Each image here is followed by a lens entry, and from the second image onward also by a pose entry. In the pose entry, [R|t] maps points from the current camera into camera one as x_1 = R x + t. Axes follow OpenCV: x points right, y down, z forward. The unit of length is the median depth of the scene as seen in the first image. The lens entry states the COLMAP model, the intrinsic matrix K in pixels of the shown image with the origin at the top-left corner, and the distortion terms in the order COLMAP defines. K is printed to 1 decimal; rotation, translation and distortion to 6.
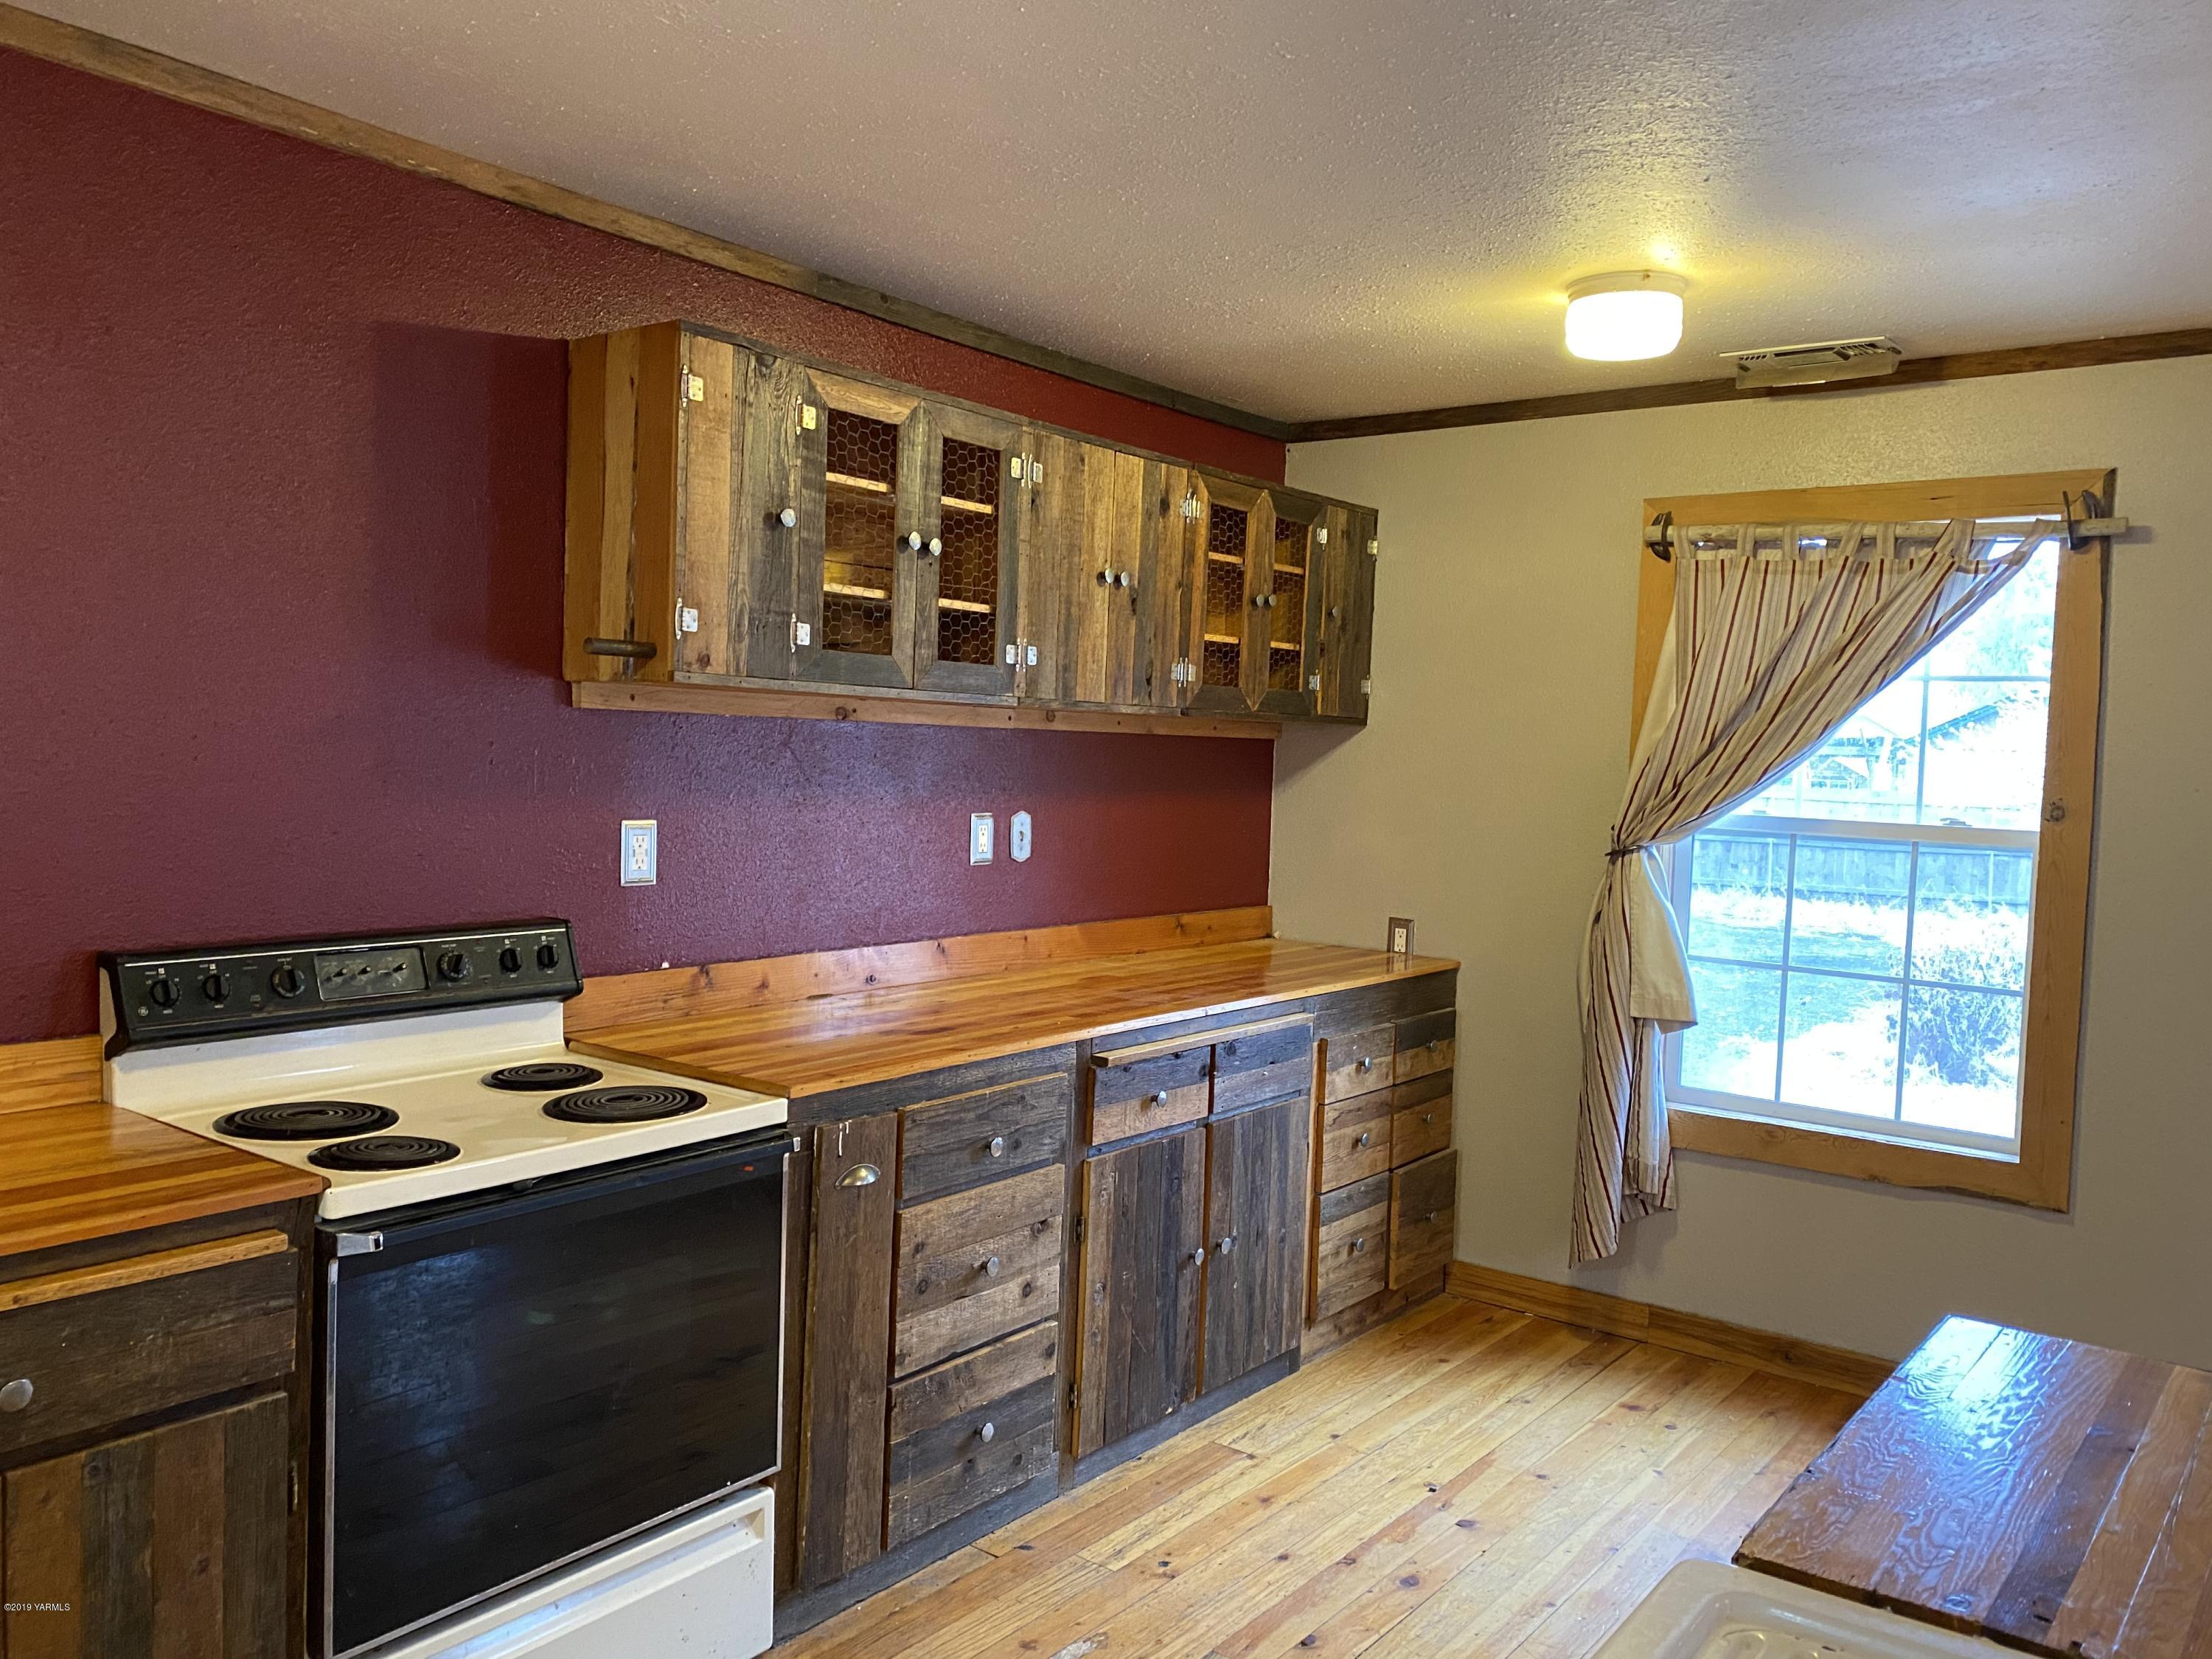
lens RADIAL K [[1677.8, 0, 1106.3], [0, 1677.8, 813.5], [0, 0, 1]] dist [0.050056, -0.050947]
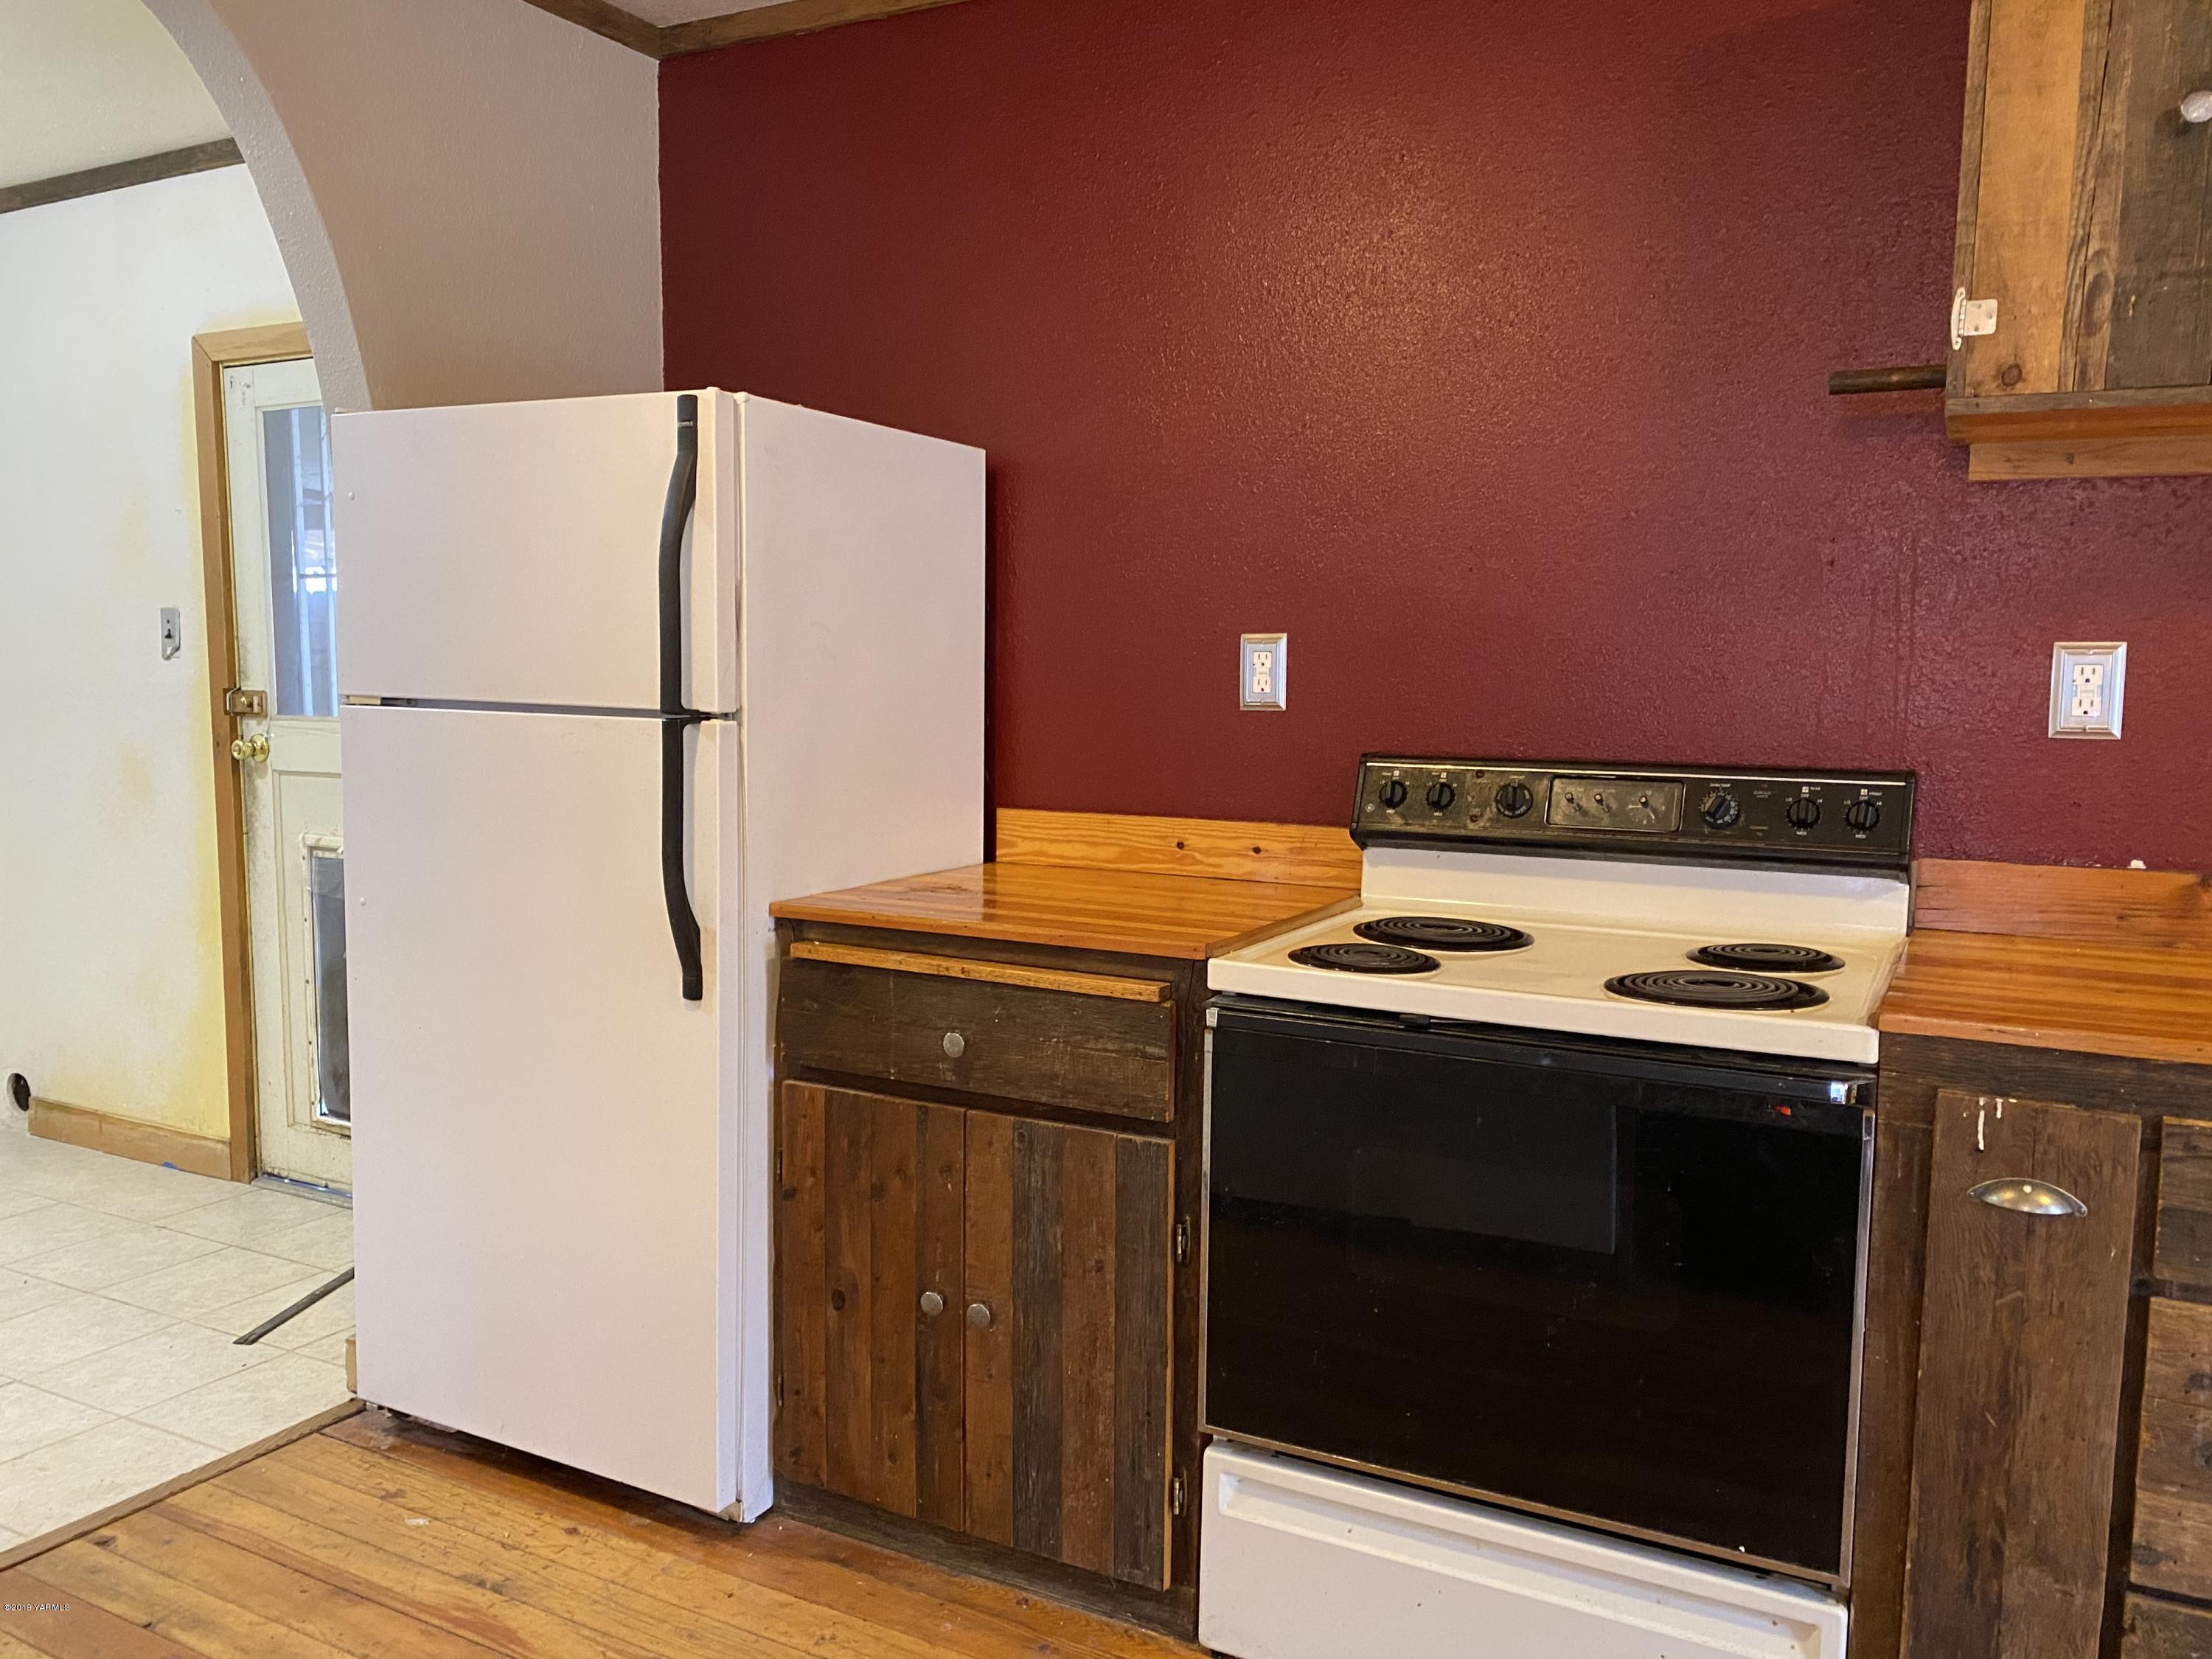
lens RADIAL K [[1677.8, 0, 1106.3], [0, 1677.8, 813.5], [0, 0, 1]] dist [0.050056, -0.050947]
pose [[0.171406, 0.057905, -0.983497, 0.378252], [-0.049602, 0.997512, 0.050085, 0.066810], [0.983951, 0.040198, 0.173852, 0.570679]]
